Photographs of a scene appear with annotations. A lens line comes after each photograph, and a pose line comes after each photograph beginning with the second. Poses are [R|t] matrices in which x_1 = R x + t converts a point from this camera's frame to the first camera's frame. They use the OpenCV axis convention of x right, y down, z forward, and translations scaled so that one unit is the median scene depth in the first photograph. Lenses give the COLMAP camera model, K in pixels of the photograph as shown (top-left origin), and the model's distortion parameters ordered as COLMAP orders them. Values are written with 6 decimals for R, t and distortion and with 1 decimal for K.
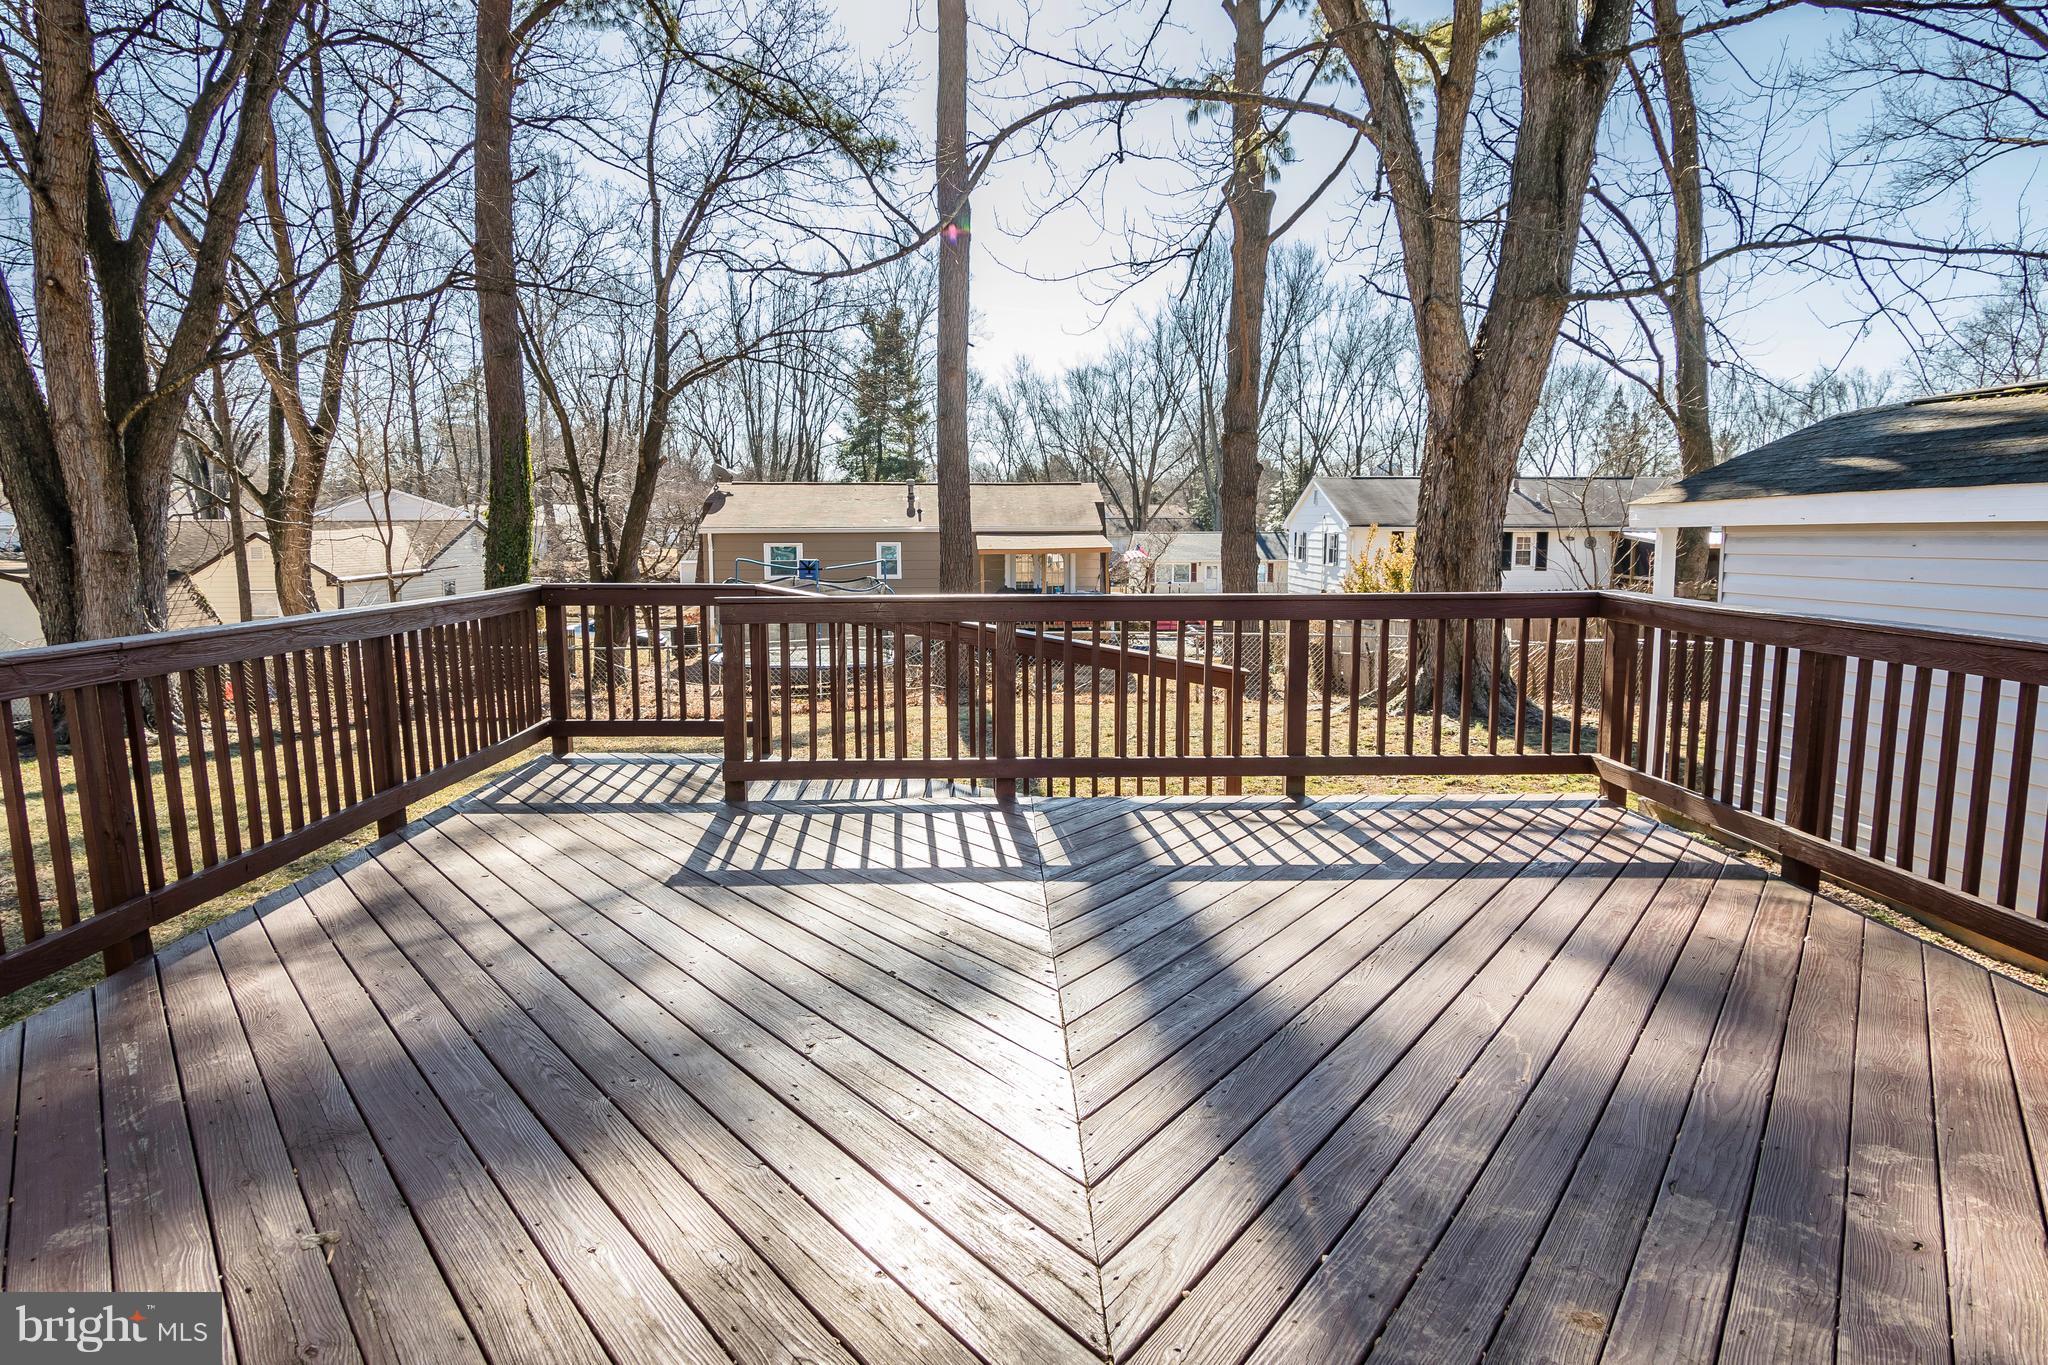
lens RADIAL K [[1271.1, 0, 1015.6], [0, 1271.1, 671.9], [0, 0, 1]] dist [-0.007447, 0.005236]
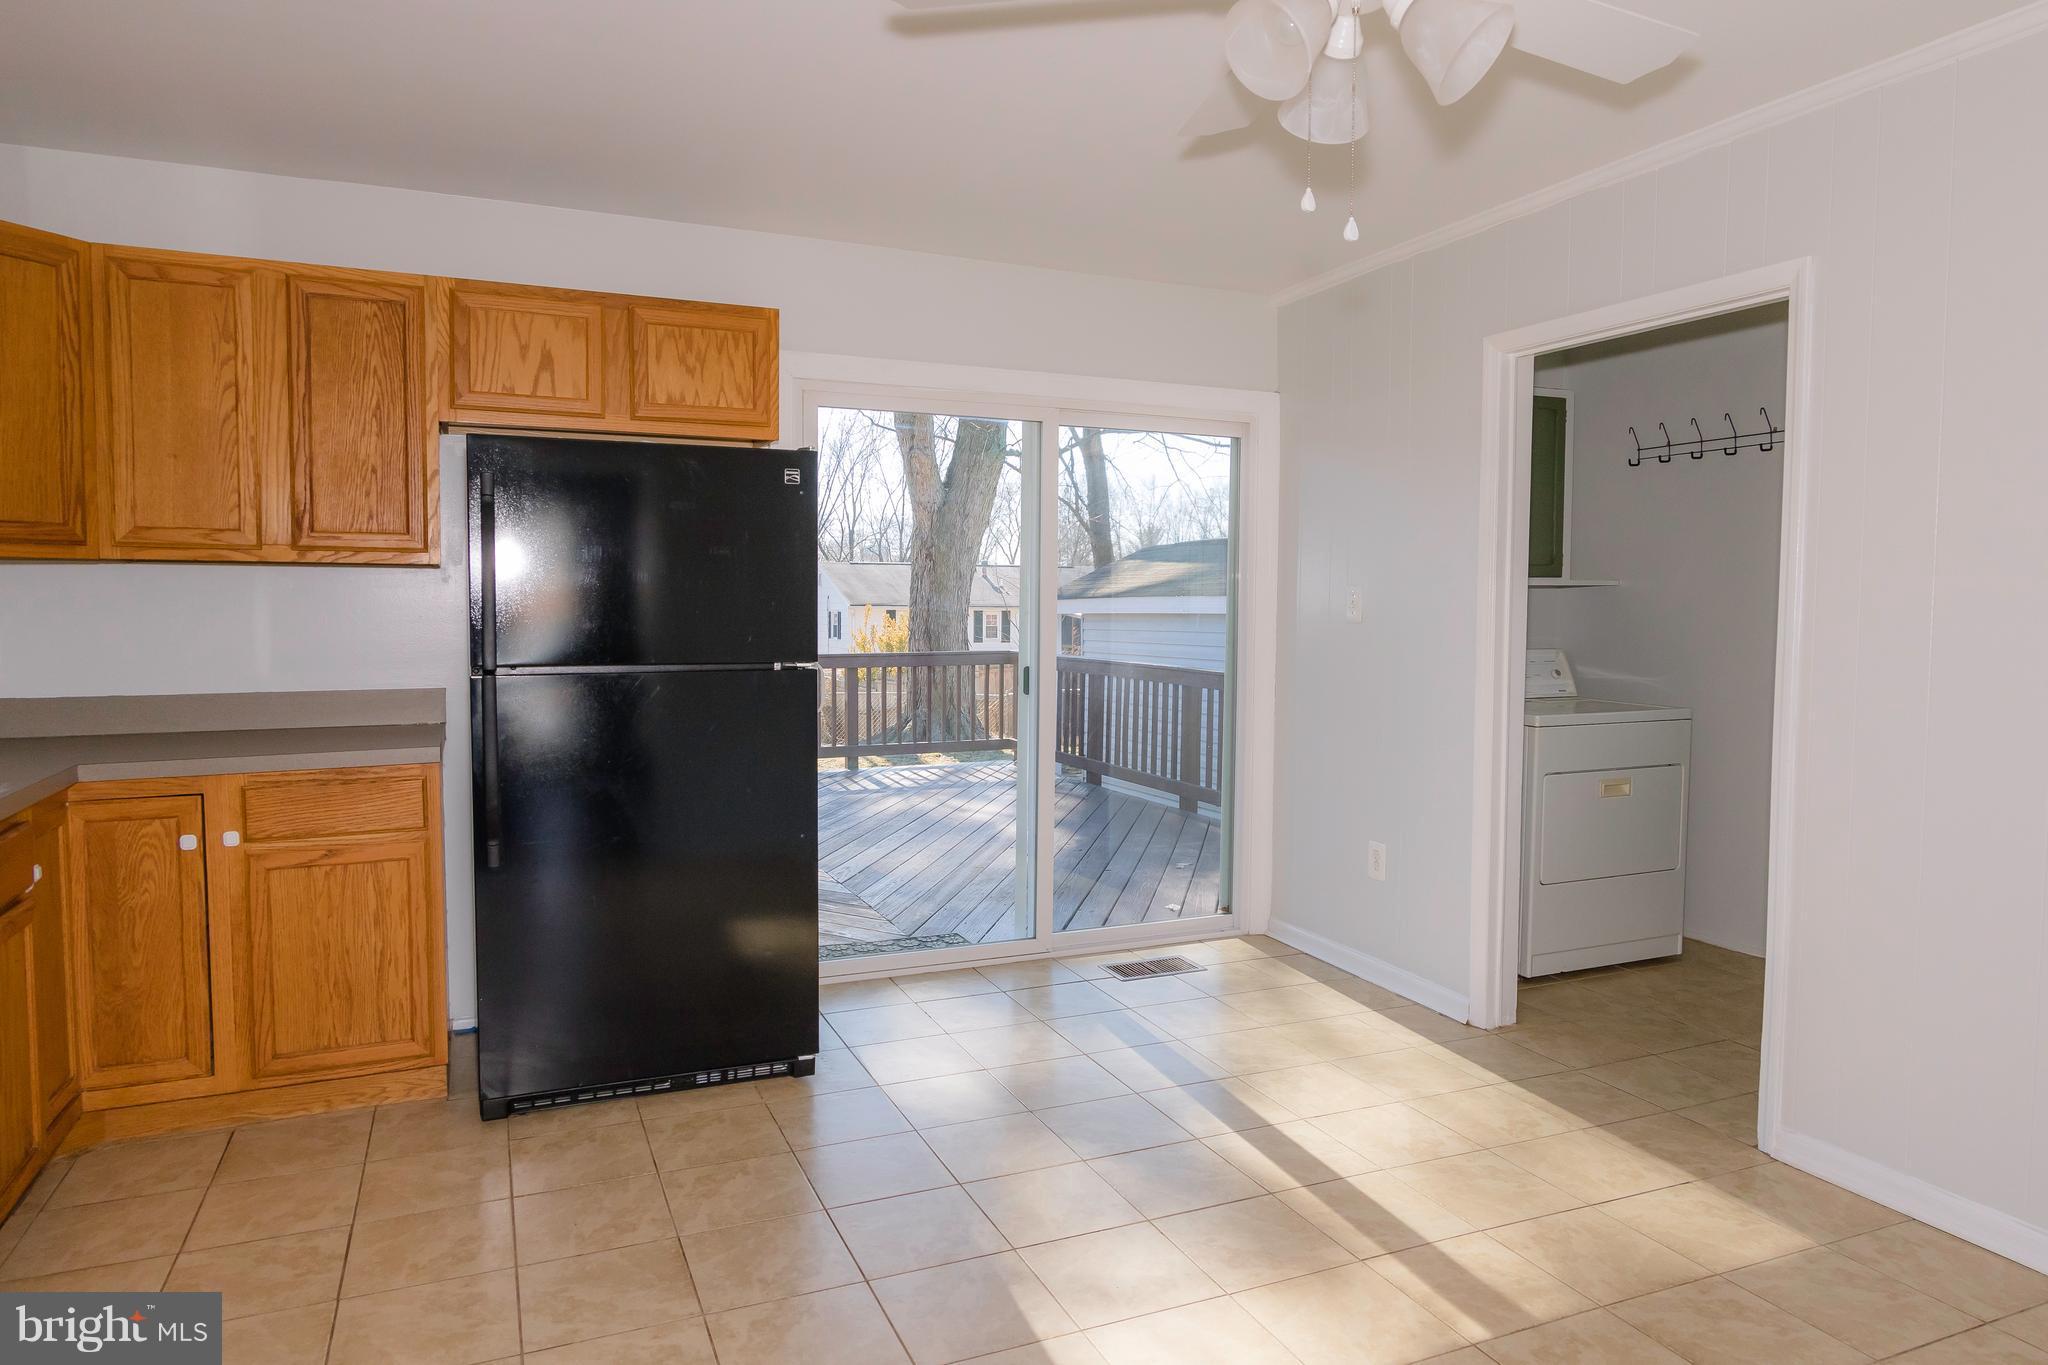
lens RADIAL K [[1271.1, 0, 1015.3], [0, 1271.1, 666.1], [0, 0, 1]] dist [-0.007447, 0.005236]
pose [[0.924139, -0.014393, 0.381785, -0.073254], [0.038560, 0.997701, -0.055724, 0.019328], [-0.380105, 0.066218, 0.922570, -0.216902]]
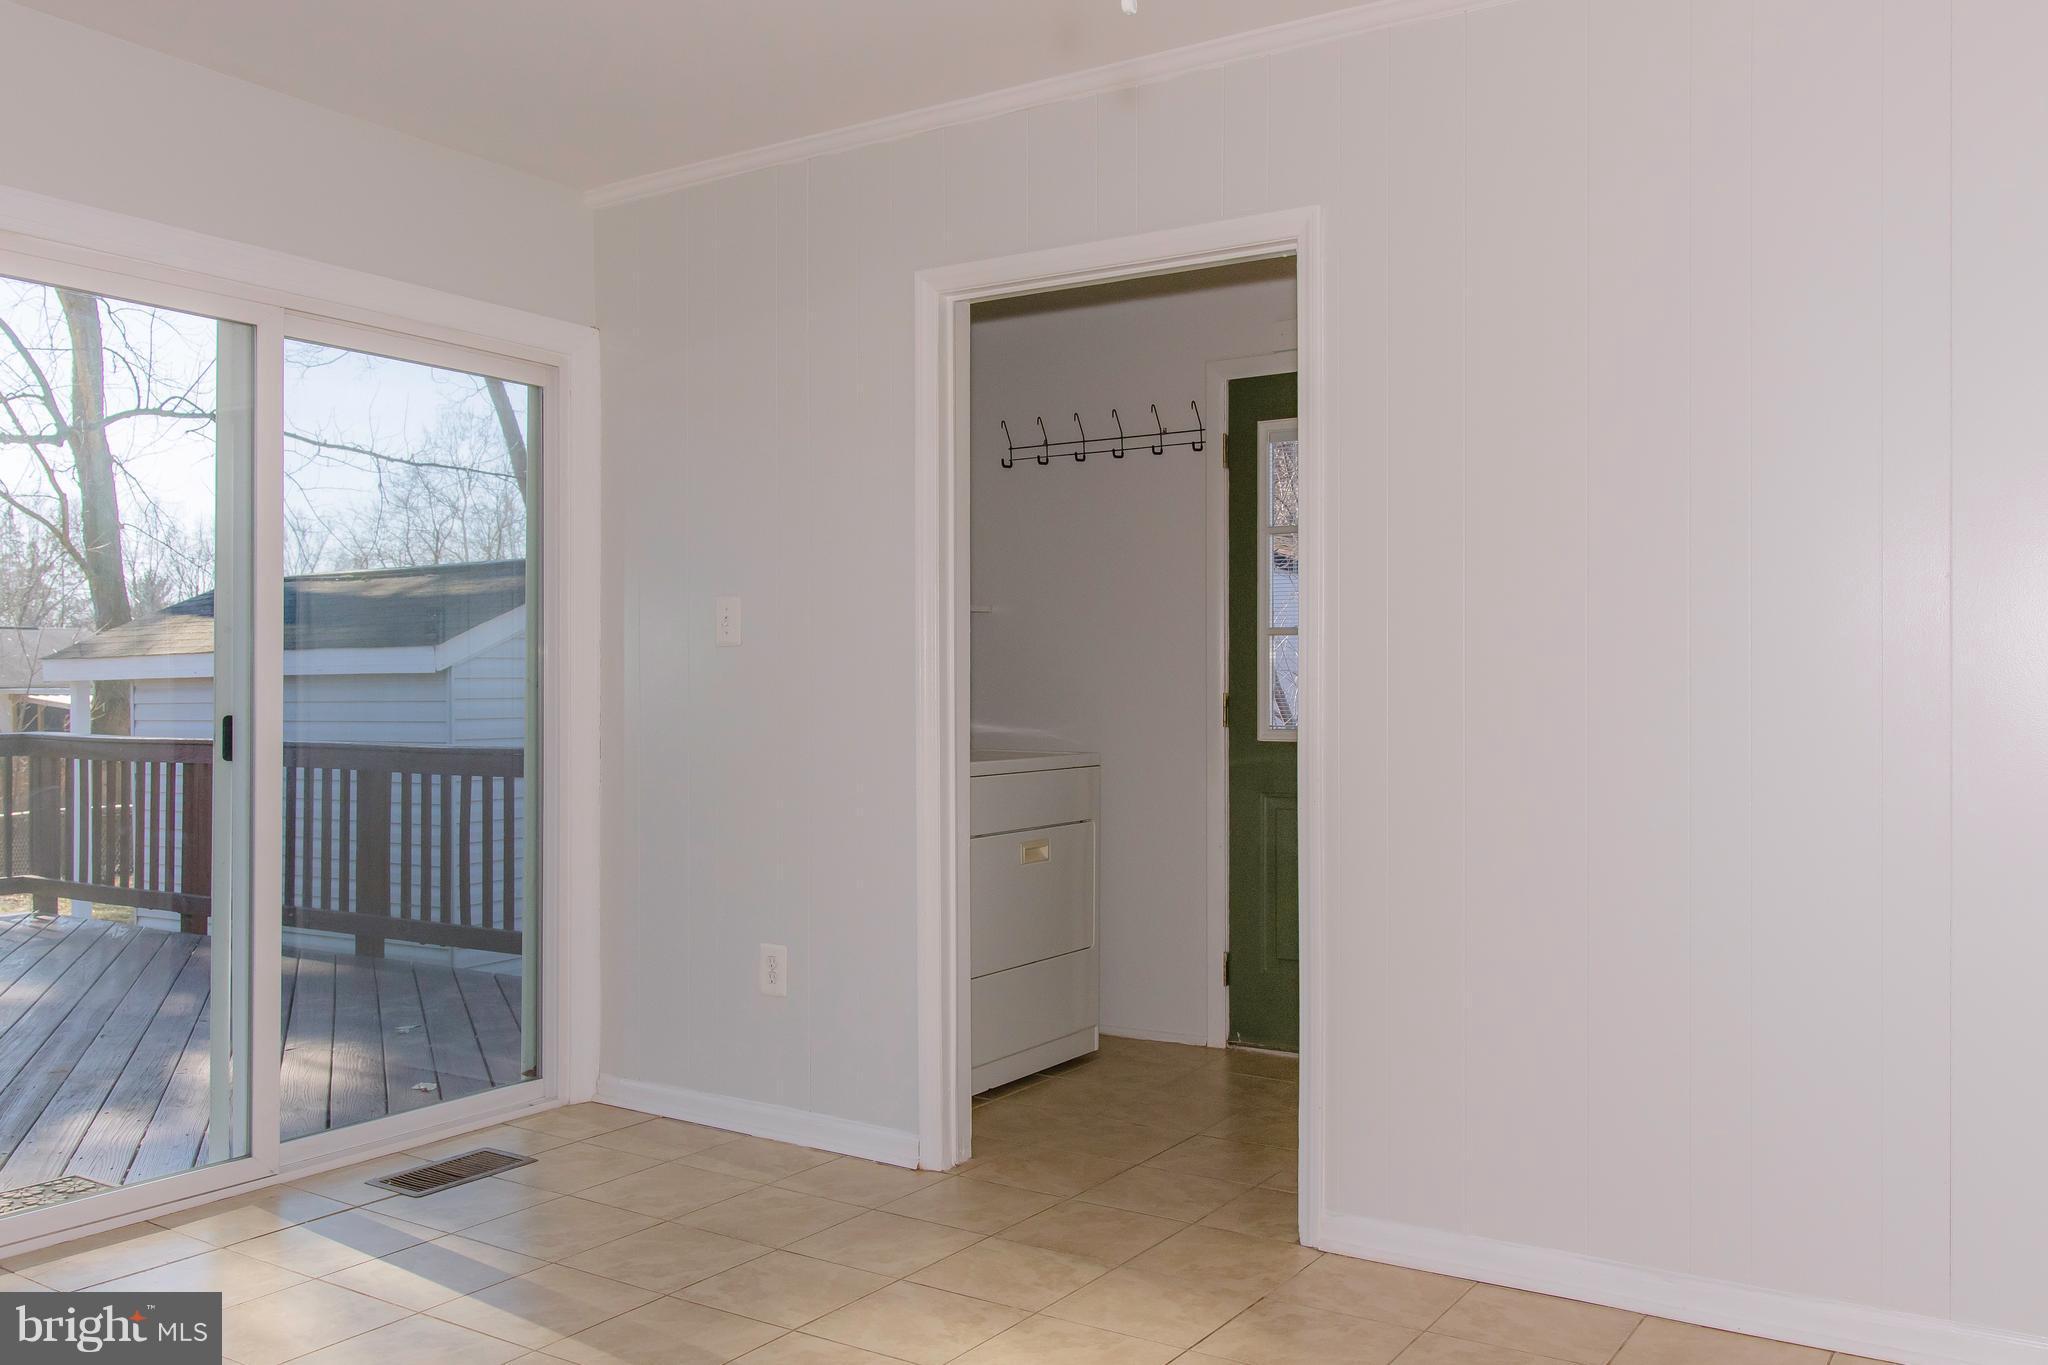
lens RADIAL K [[1661.5, 0, 1033.7], [0, 1661.5, 687.9], [0, 0, 1]] dist [0.000840, -0.002128]
pose [[0.547965, 0.000701, 0.836501, -0.090816], [0.096118, 0.993323, -0.063796, 0.024662], [-0.830961, 0.115360, 0.544239, -0.178901]]
